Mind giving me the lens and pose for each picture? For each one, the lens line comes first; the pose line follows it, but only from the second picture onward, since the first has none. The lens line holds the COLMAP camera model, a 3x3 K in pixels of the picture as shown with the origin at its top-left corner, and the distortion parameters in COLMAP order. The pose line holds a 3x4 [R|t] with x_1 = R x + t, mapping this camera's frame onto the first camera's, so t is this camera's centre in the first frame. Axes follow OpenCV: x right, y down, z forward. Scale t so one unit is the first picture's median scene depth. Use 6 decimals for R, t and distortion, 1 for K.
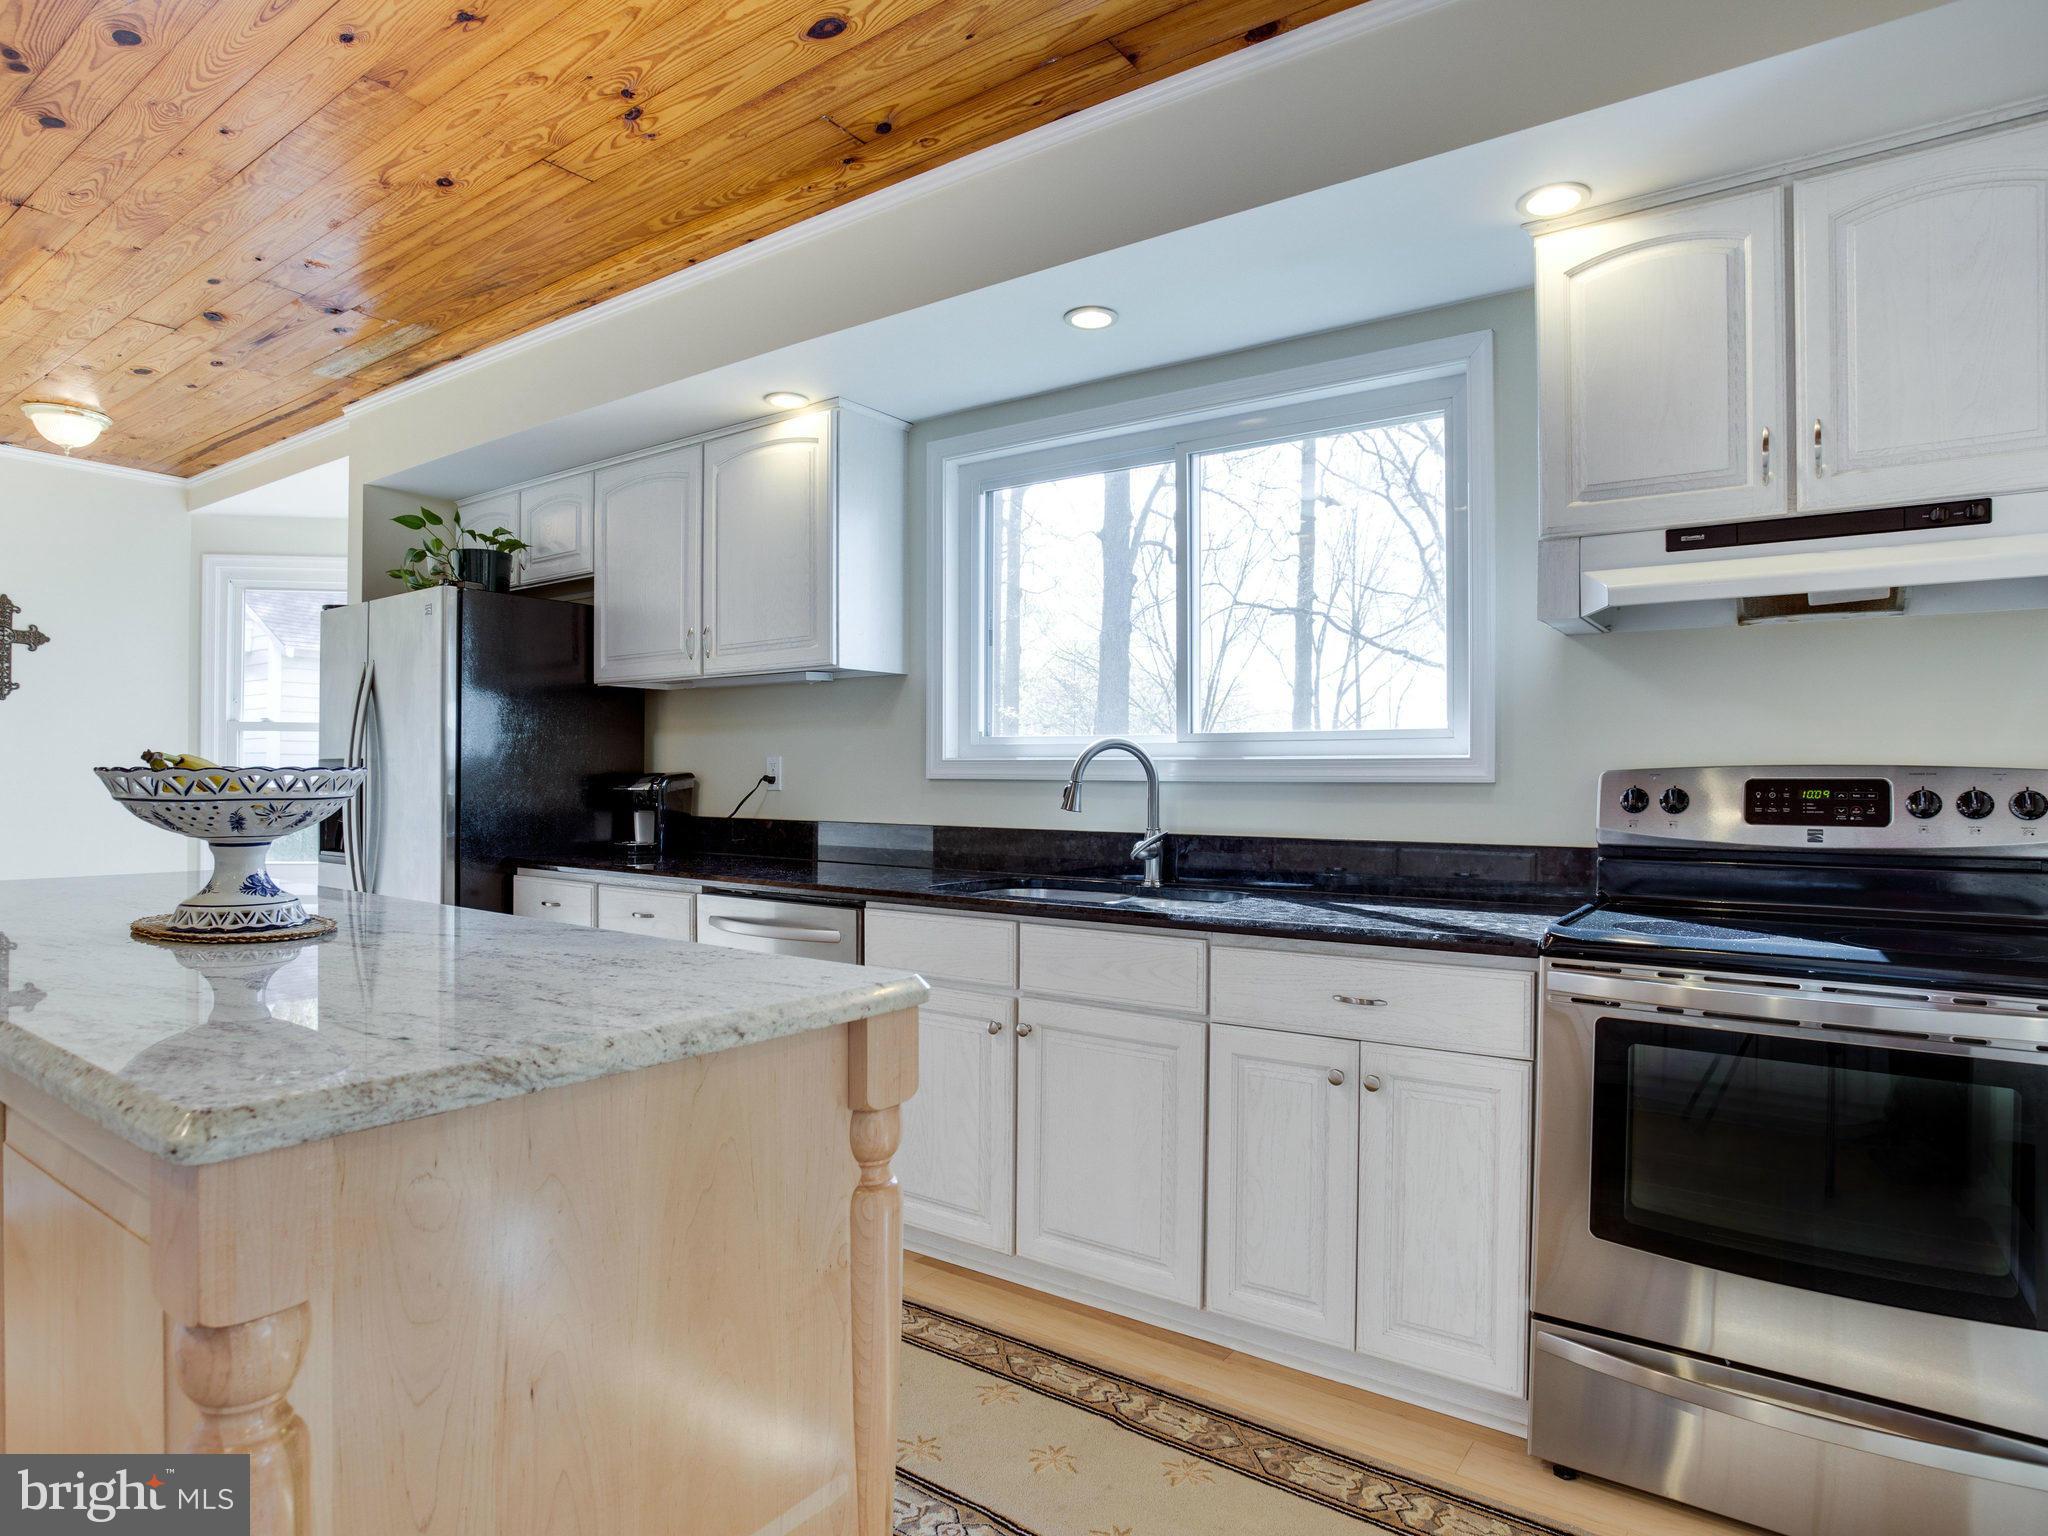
lens RADIAL K [[1192.5, 0, 1013.0], [0, 1192.5, 771.8], [0, 0, 1]] dist [-0.081118, 0.043282]
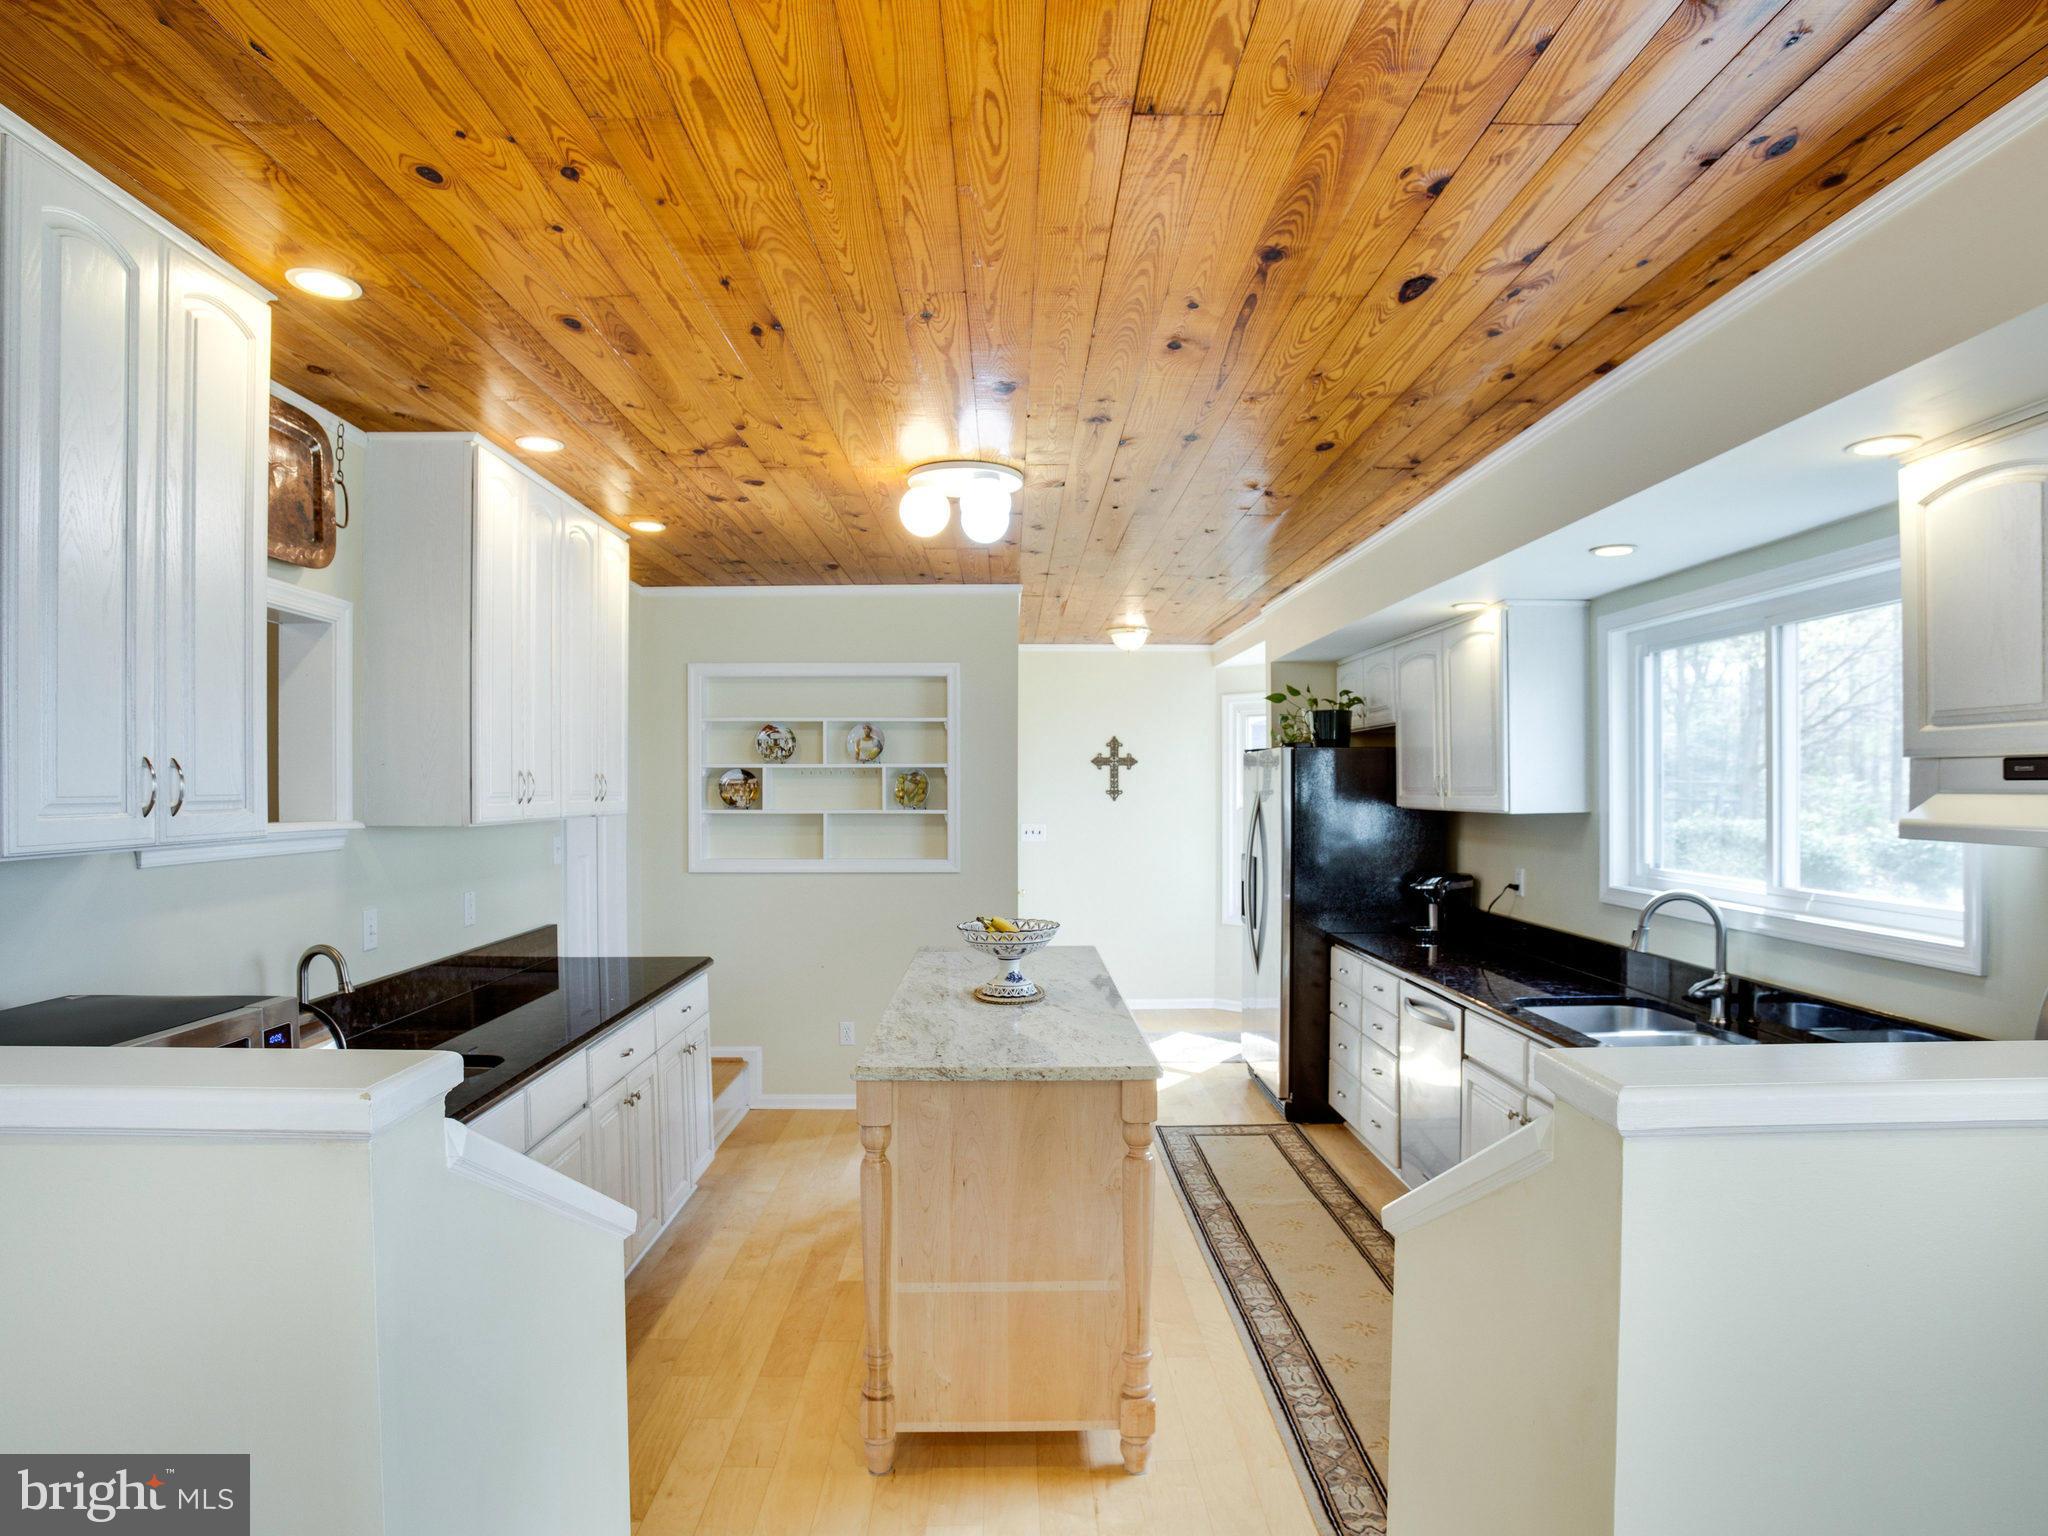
lens RADIAL K [[1192.5, 0, 1013.0], [0, 1192.5, 771.8], [0, 0, 1]] dist [-0.081118, 0.043282]
pose [[0.598392, -0.012763, -0.801102, 0.536354], [0.009895, 0.999915, -0.008539, -0.124434], [0.801143, -0.002818, 0.598467, -0.177853]]
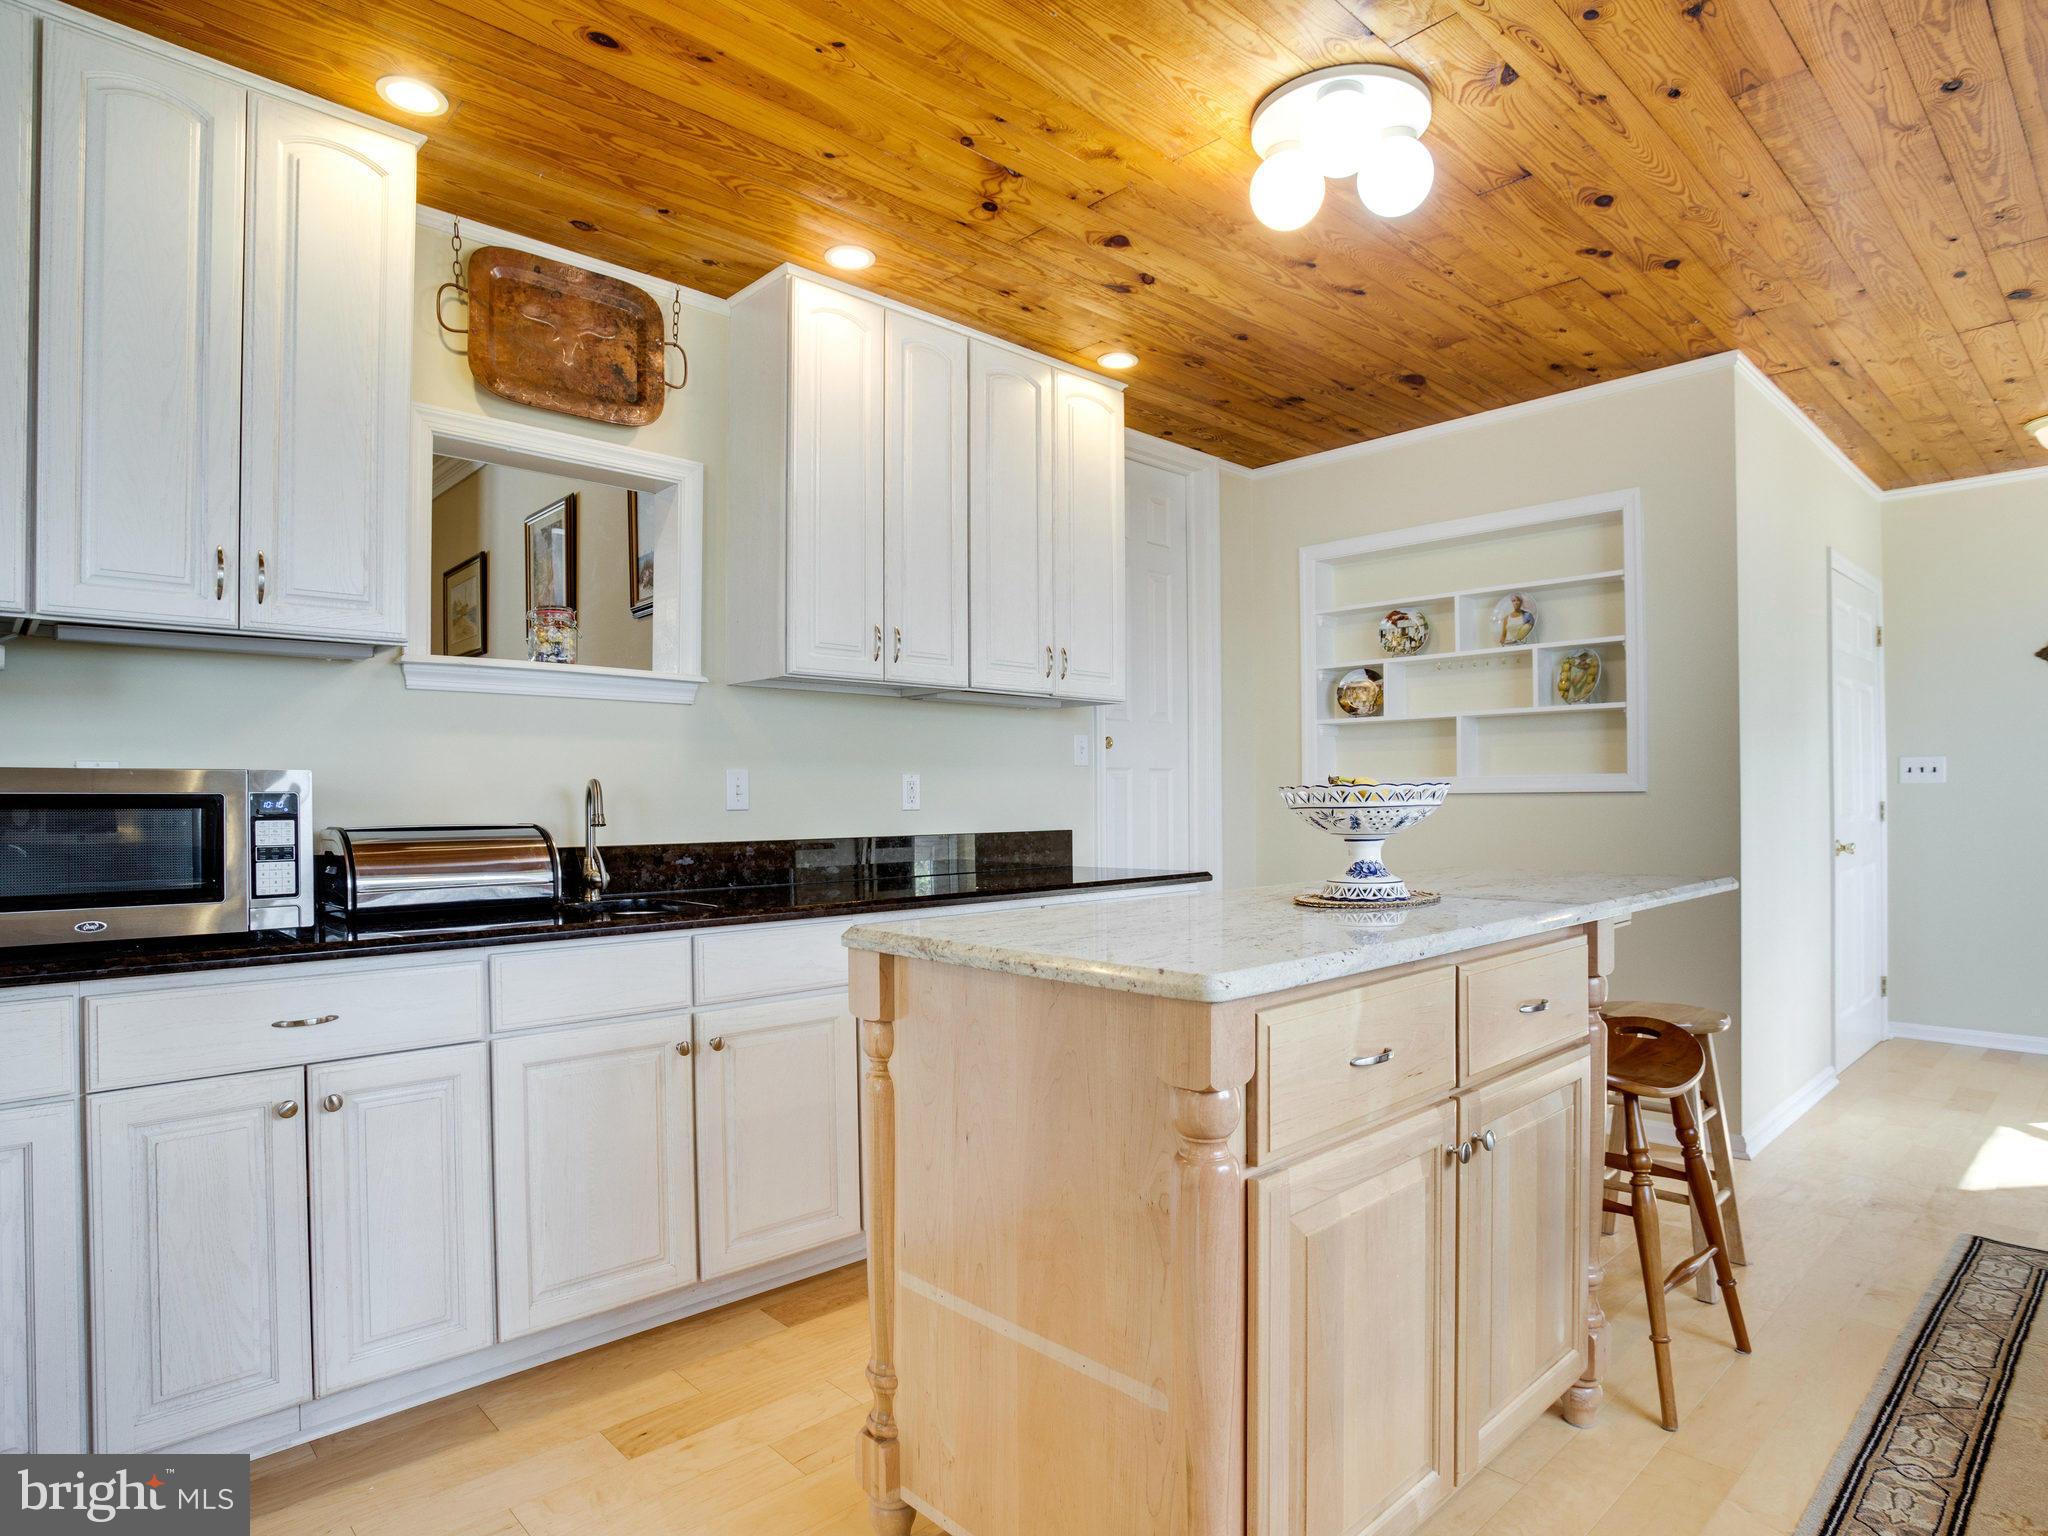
lens RADIAL K [[1167.5, 0, 998.5], [0, 1167.5, 781.7], [0, 0, 1]] dist [-0.084155, 0.040234]
pose [[-0.200845, -0.022191, -0.979372, 0.341932], [0.011623, 0.999619, -0.025034, 0.009763], [0.979554, -0.016411, -0.200510, 0.367571]]
